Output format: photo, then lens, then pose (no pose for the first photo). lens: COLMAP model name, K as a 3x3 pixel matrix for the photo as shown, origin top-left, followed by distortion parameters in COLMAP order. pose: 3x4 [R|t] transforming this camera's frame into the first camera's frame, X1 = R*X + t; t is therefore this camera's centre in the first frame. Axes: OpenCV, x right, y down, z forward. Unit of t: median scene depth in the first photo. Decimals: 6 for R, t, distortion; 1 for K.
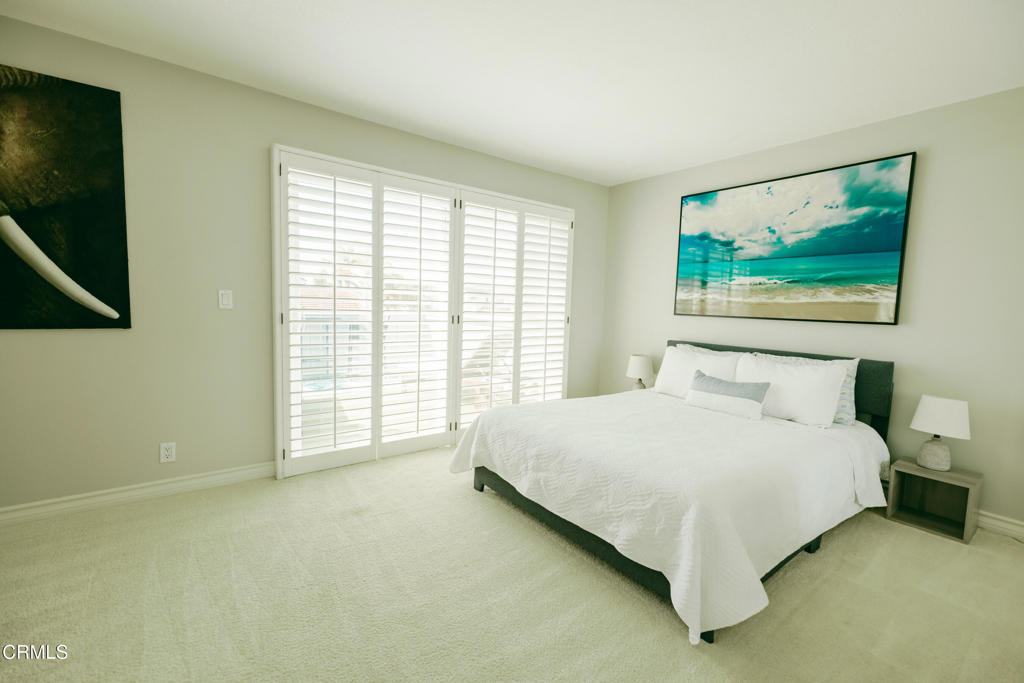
lens RADIAL K [[440.4, 0, 512.0], [0, 440.4, 341.5], [0, 0, 1]] dist [0.000362, -0.000051]
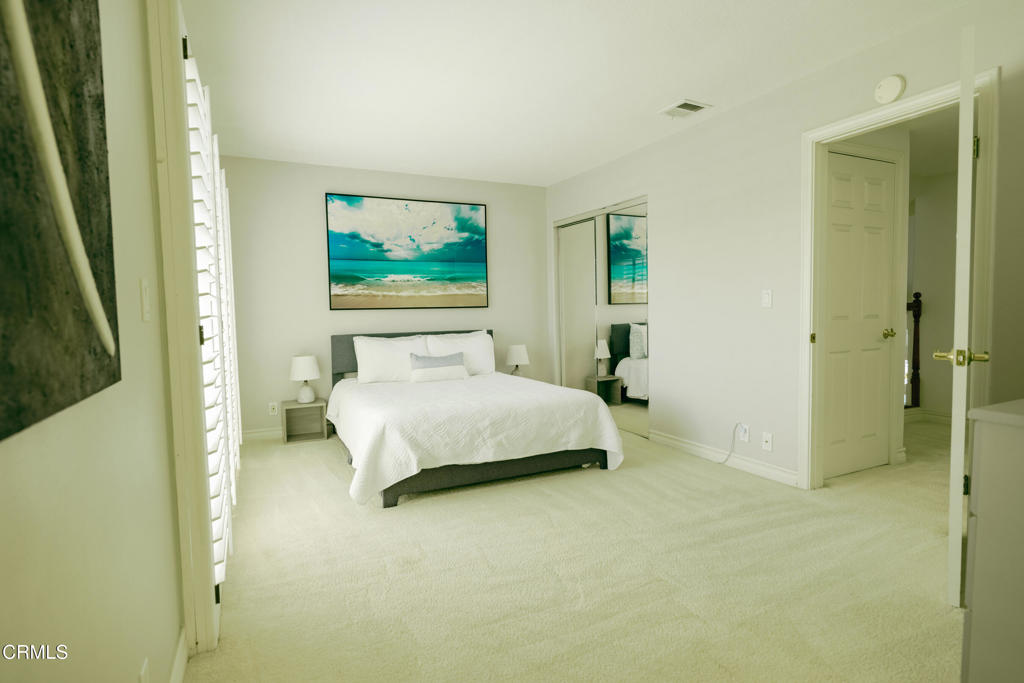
lens RADIAL K [[529.7, 0, 512.0], [0, 529.7, 341.5], [0, 0, 1]] dist [0.001821, 0.000086]
pose [[0.192832, -0.096213, 0.976503, -1.093127], [0.111836, 0.990851, 0.075542, -0.051403], [-0.974838, 0.094642, 0.201828, 0.537608]]
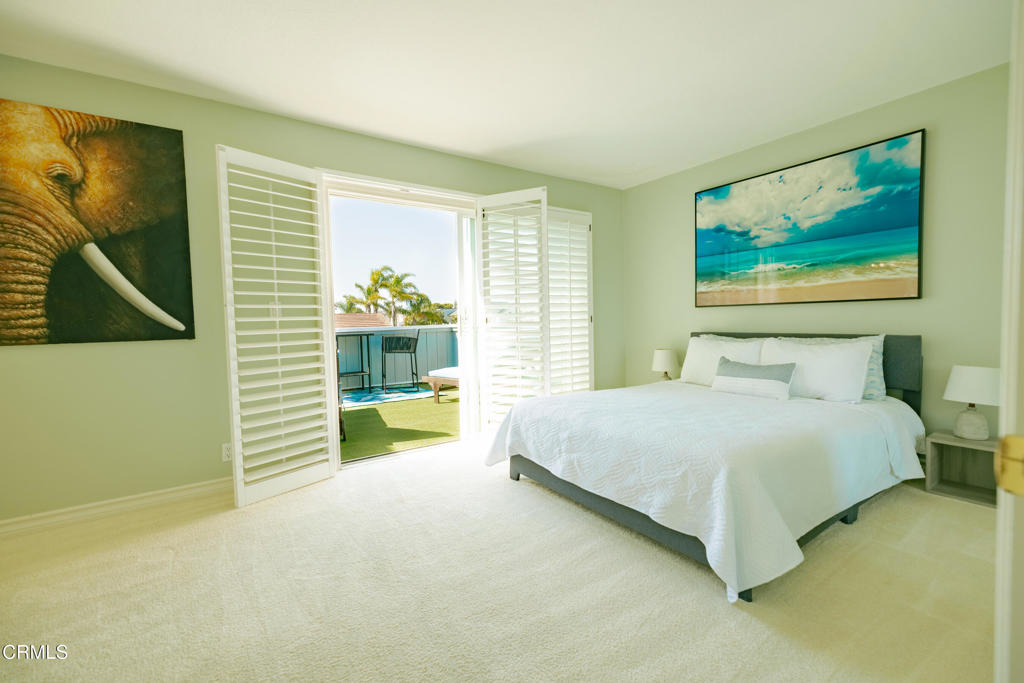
lens RADIAL K [[435.5, 0, 512.0], [0, 435.5, 341.5], [0, 0, 1]] dist [0.000537, 0.000250]
pose [[0.997110, -0.053347, -0.054089, -0.009483], [0.051208, 0.997879, -0.040199, 0.054526], [0.056118, 0.037313, 0.997727, -0.043742]]
